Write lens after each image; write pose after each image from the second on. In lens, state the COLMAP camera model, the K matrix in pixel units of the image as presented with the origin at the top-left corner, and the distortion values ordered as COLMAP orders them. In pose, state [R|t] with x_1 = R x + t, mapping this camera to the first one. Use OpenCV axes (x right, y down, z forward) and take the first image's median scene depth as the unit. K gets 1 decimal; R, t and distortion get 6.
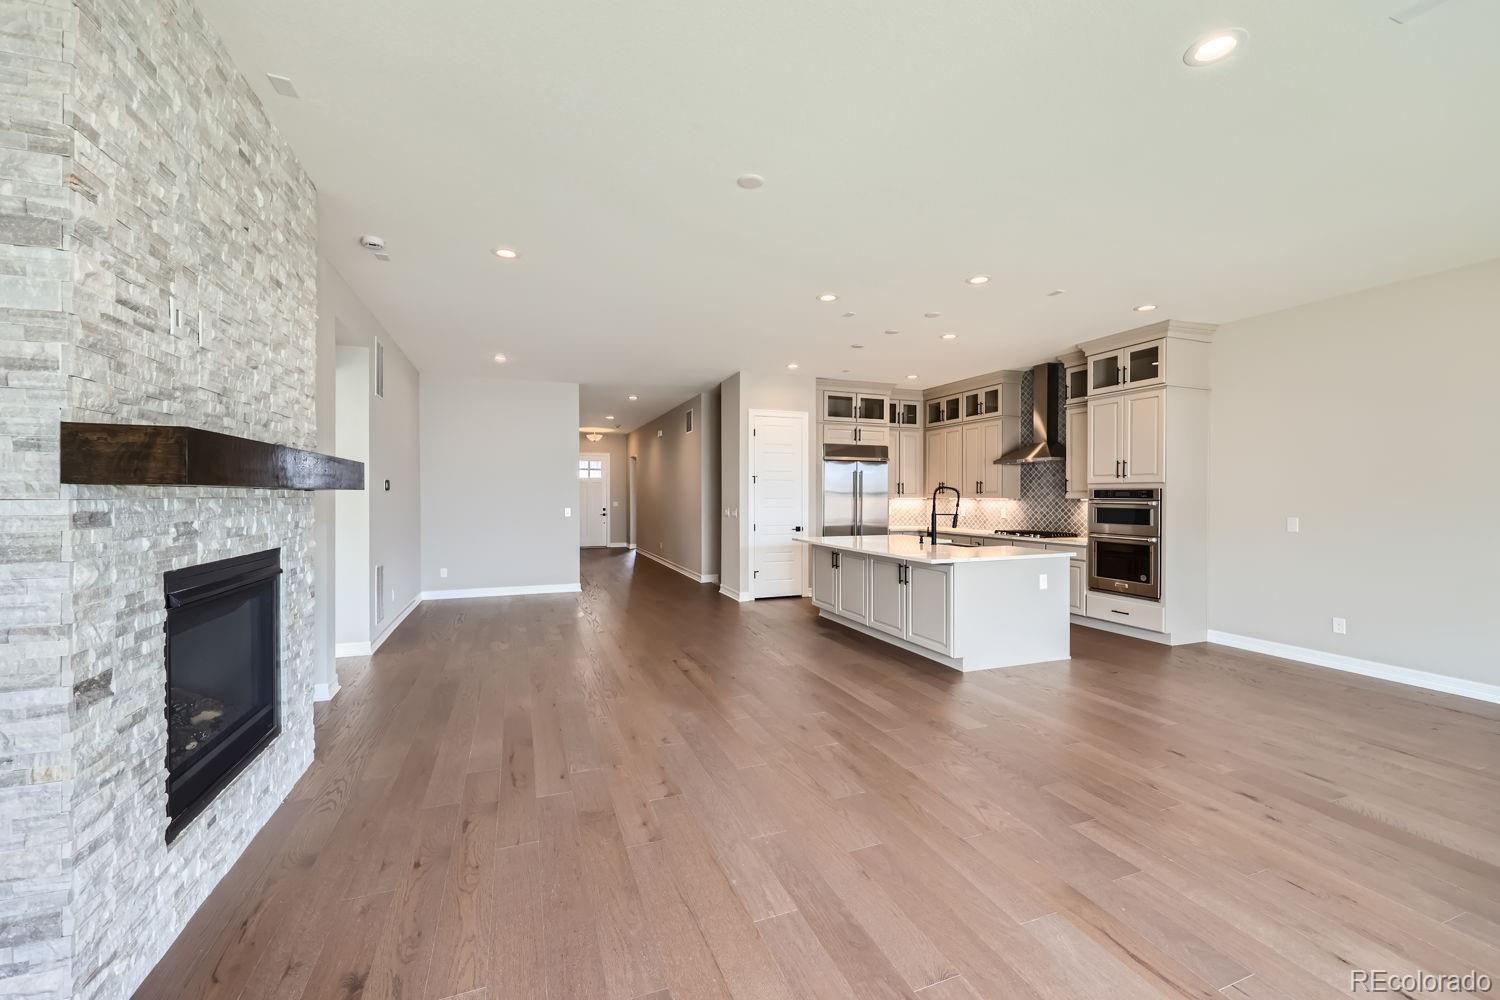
lens RADIAL K [[609.8, 0, 741.3], [0, 609.8, 494.1], [0, 0, 1]] dist [0.002760, -0.000094]
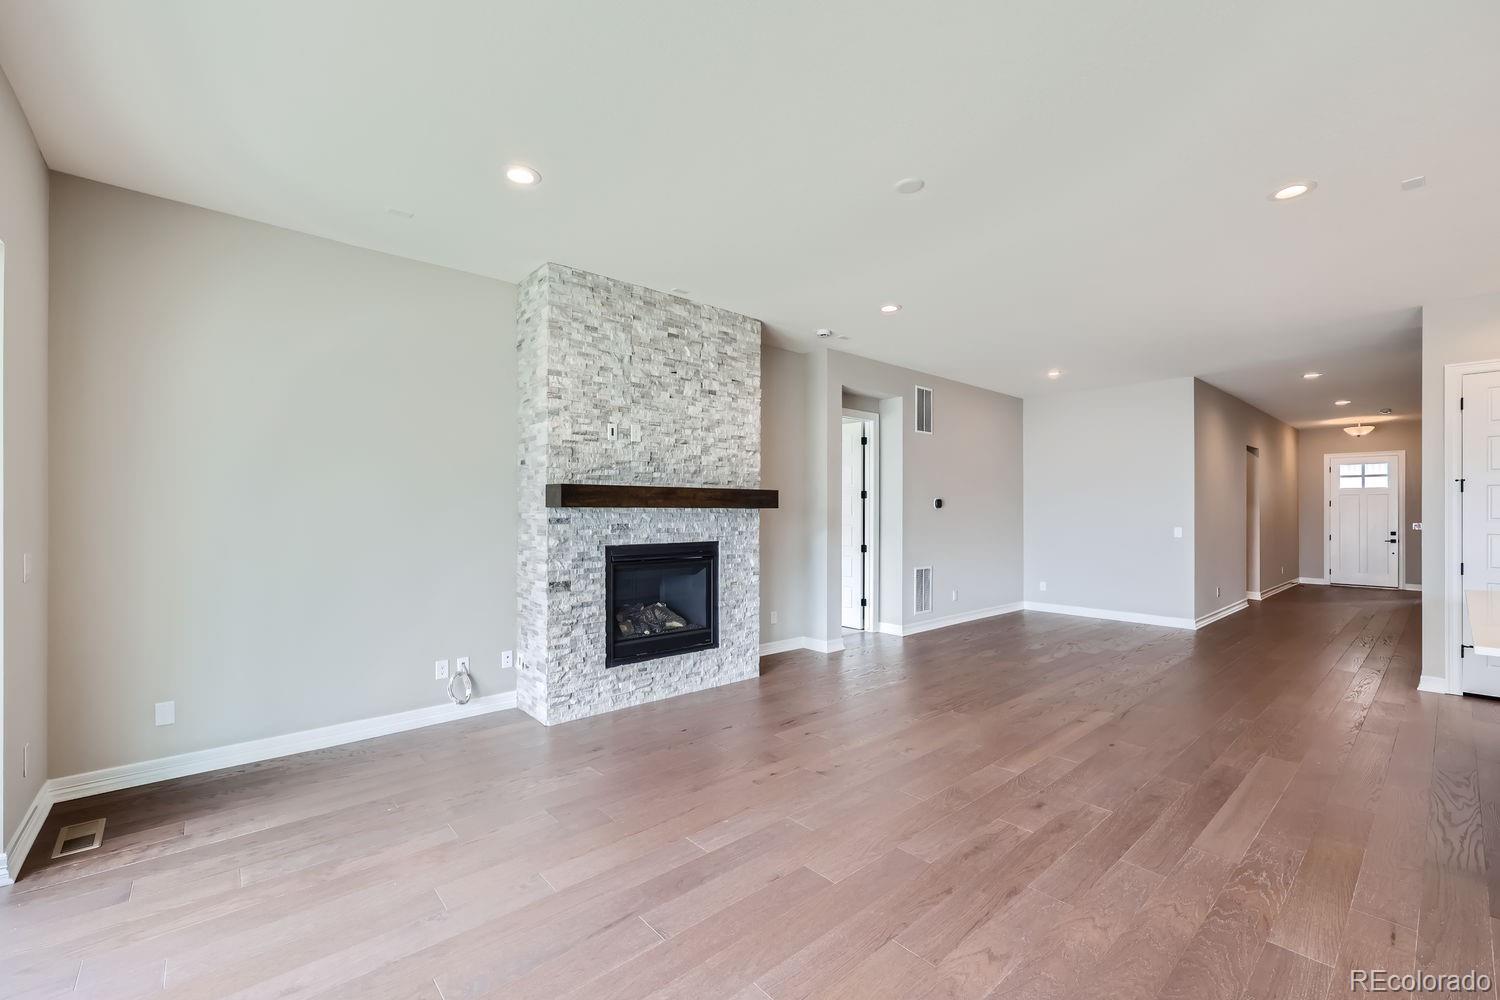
lens RADIAL K [[609.8, 0, 748.2], [0, 609.8, 508.4], [0, 0, 1]] dist [0.002760, -0.000094]
pose [[0.354233, -0.002817, -0.935153, 0.382387], [-0.000445, 0.999995, -0.003181, -0.000746], [0.935157, 0.001543, 0.354230, 0.194535]]
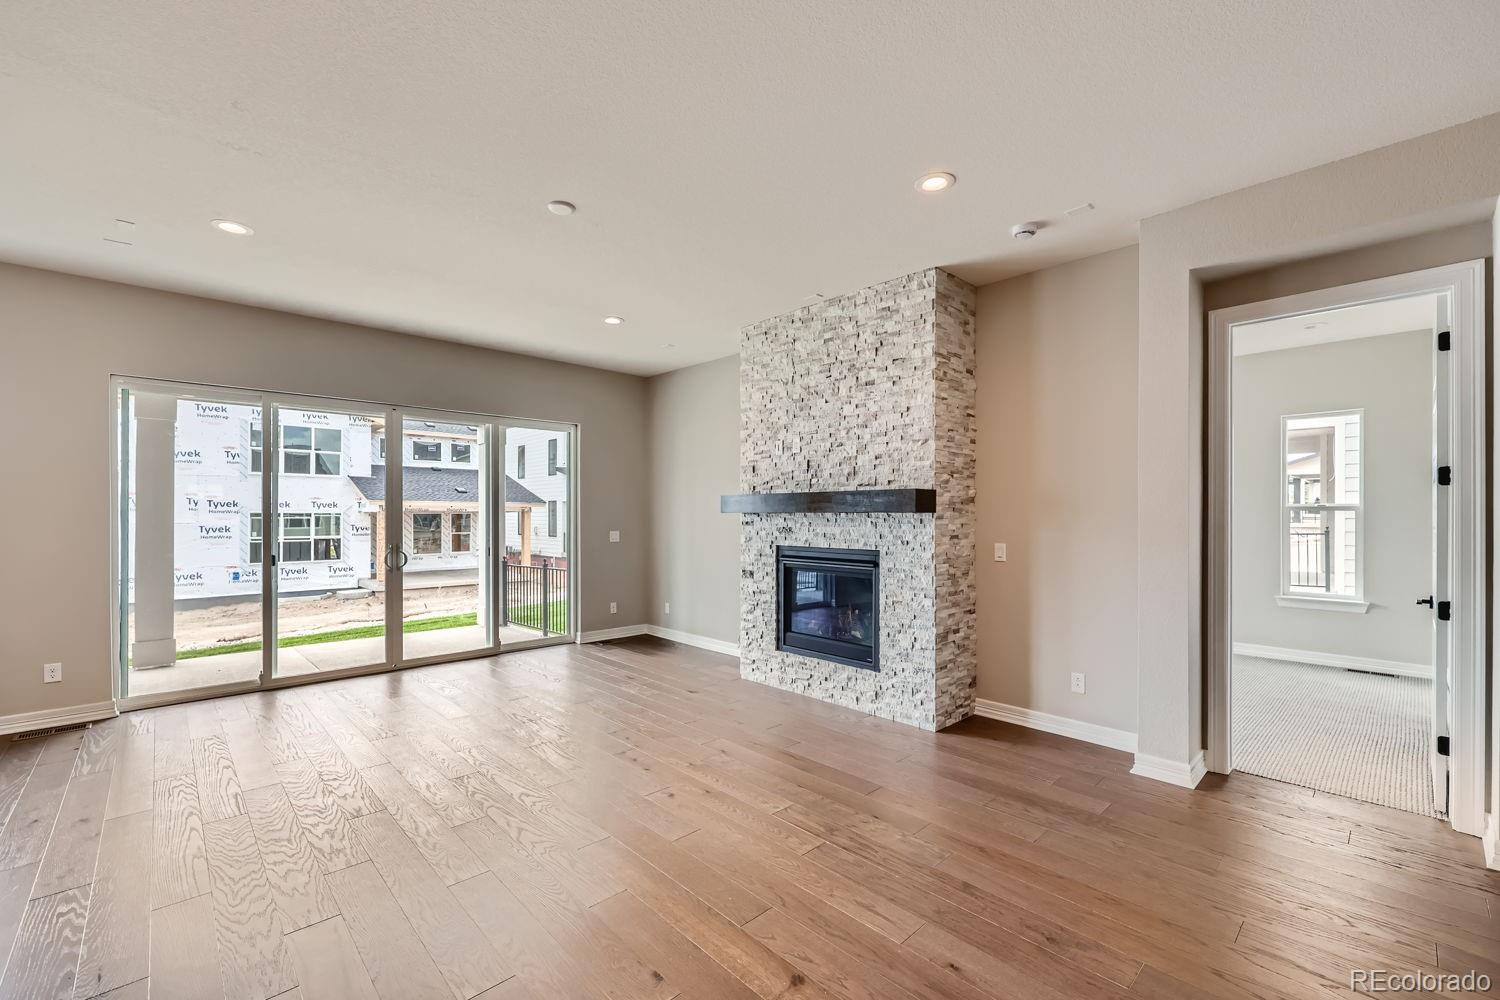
lens RADIAL K [[609.8, 0, 759.2], [0, 609.8, 511.7], [0, 0, 1]] dist [0.002760, -0.000094]
pose [[-0.908513, -0.001428, -0.417855, 0.065697], [0.001074, 0.999983, -0.005754, -0.000727], [0.417856, -0.005676, -0.908496, 0.950830]]
